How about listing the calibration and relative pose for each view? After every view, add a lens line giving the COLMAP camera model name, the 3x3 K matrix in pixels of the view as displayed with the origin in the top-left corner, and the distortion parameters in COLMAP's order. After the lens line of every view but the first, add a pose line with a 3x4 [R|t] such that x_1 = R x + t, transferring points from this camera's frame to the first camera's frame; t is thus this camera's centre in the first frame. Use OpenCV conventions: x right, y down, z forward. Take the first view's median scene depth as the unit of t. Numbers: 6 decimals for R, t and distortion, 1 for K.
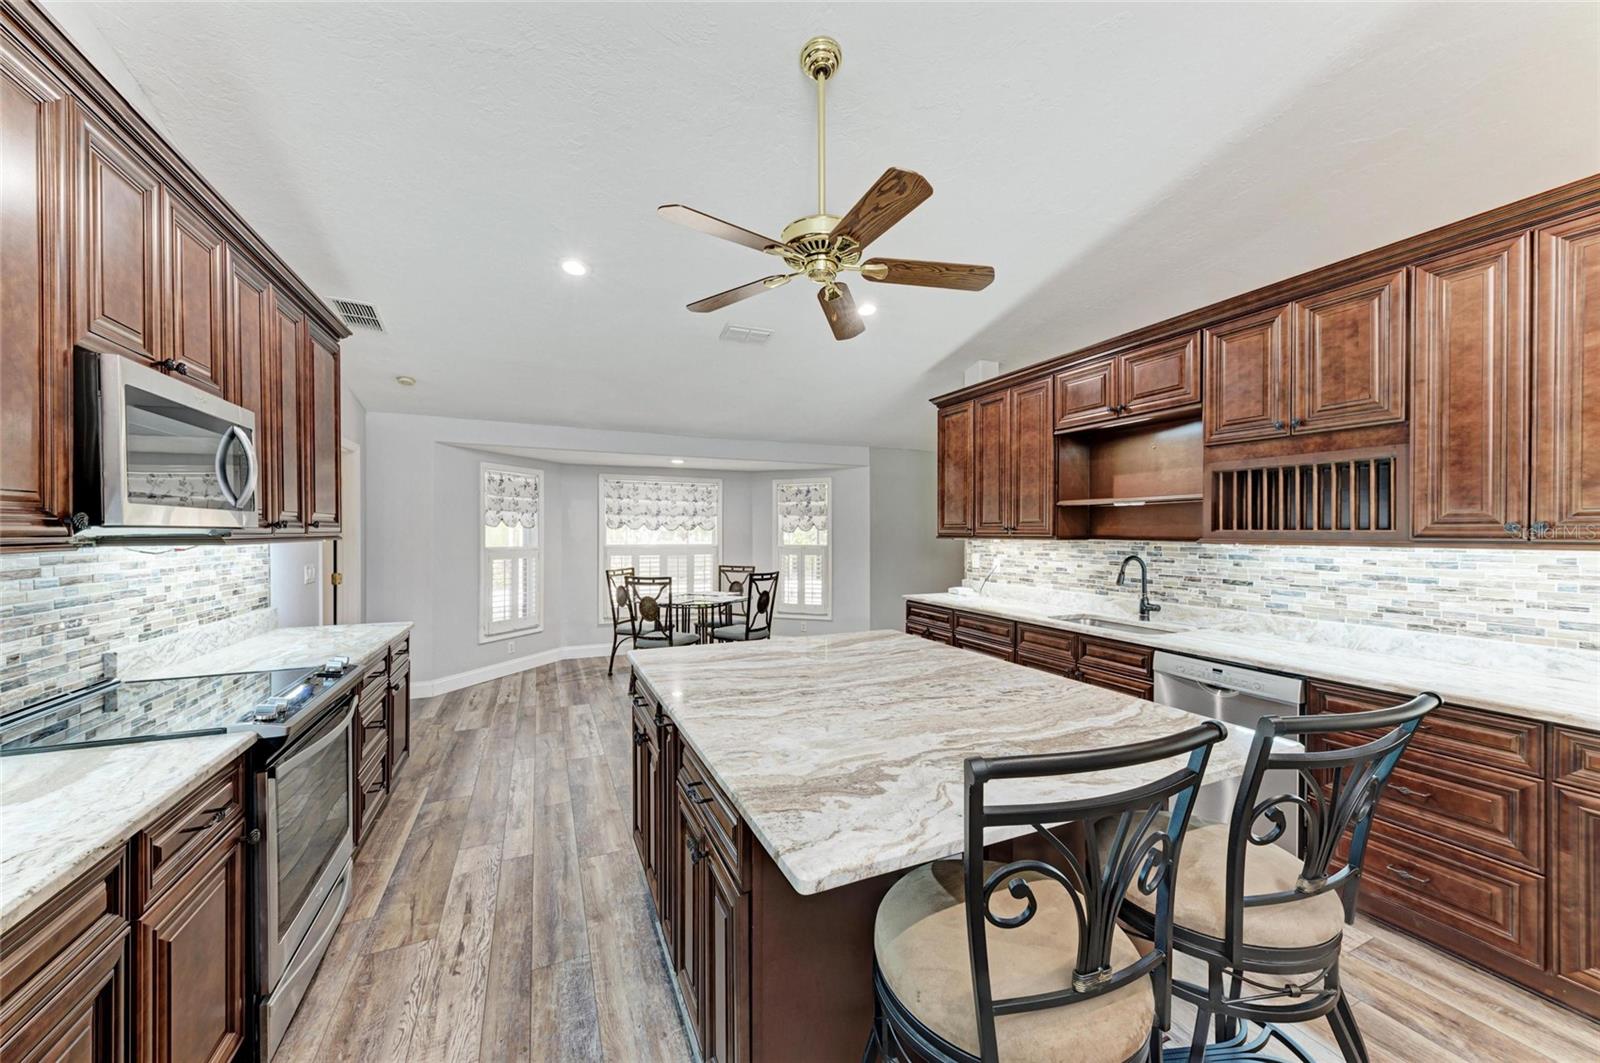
lens RADIAL K [[583.5, 0, 801.7], [0, 583.5, 532.0], [0, 0, 1]] dist [0.013416, -0.002113]
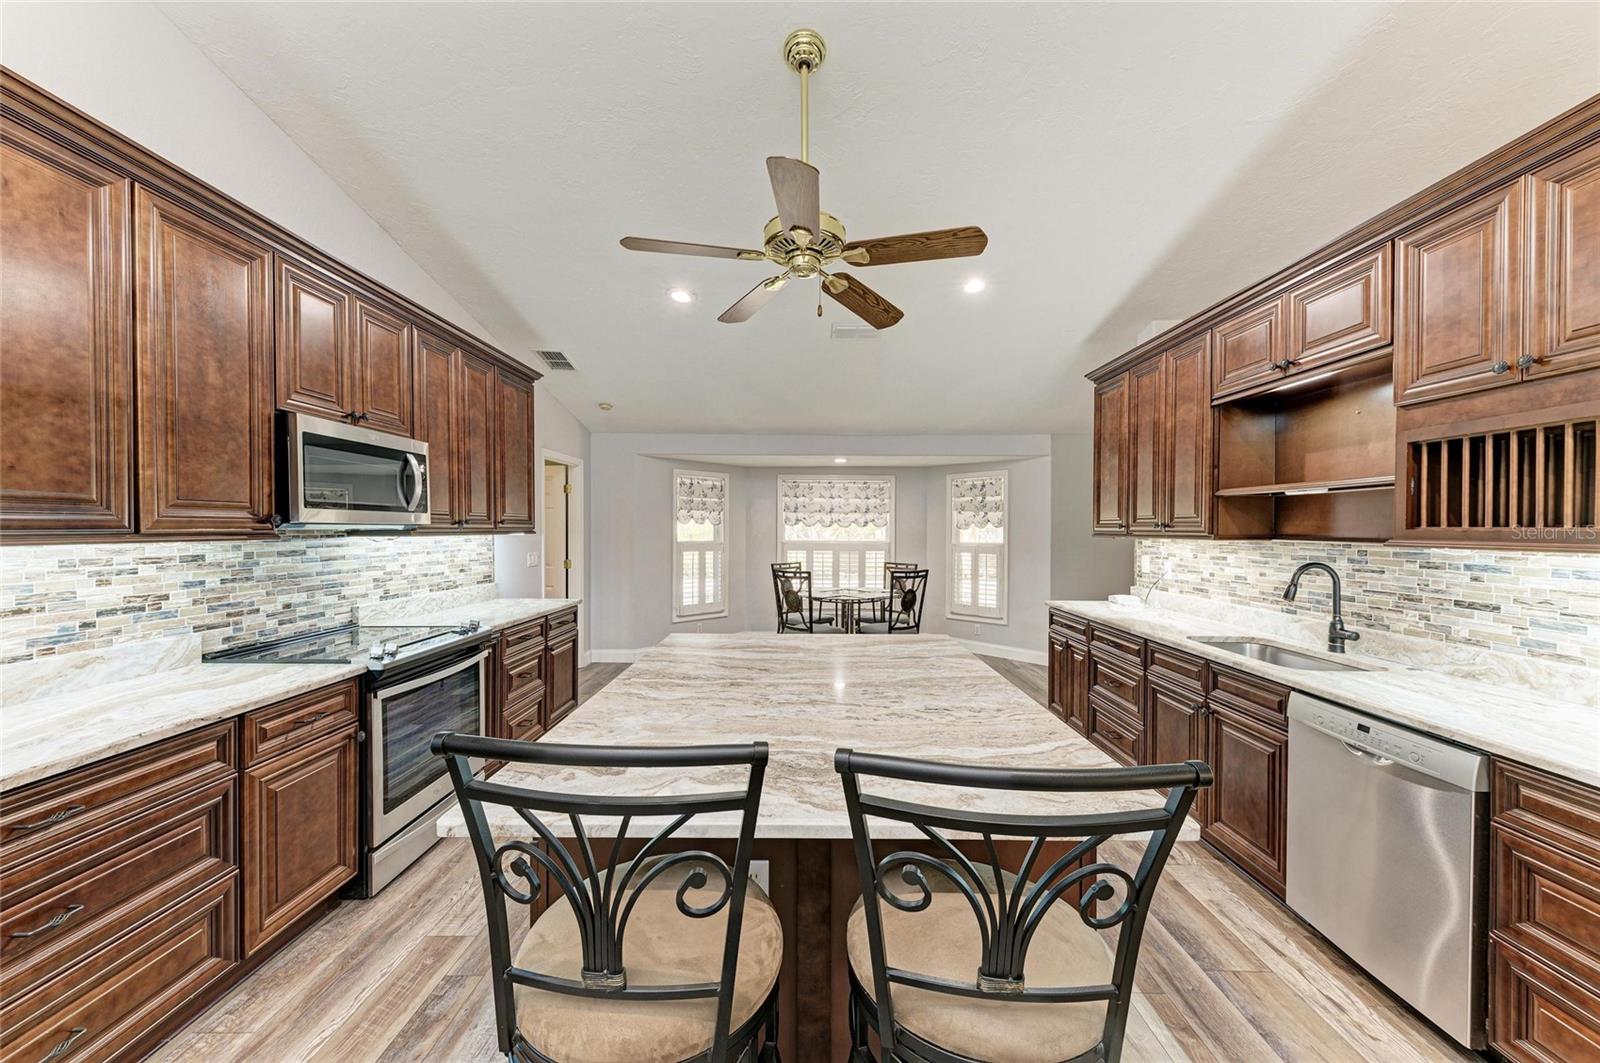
lens RADIAL K [[583.5, 0, 800.1], [0, 583.5, 533.2], [0, 0, 1]] dist [0.013416, -0.002113]
pose [[0.910105, 0.006051, -0.414334, 0.330205], [-0.002996, 0.999963, 0.008025, -0.000160], [0.414367, -0.006062, 0.910090, 0.066353]]
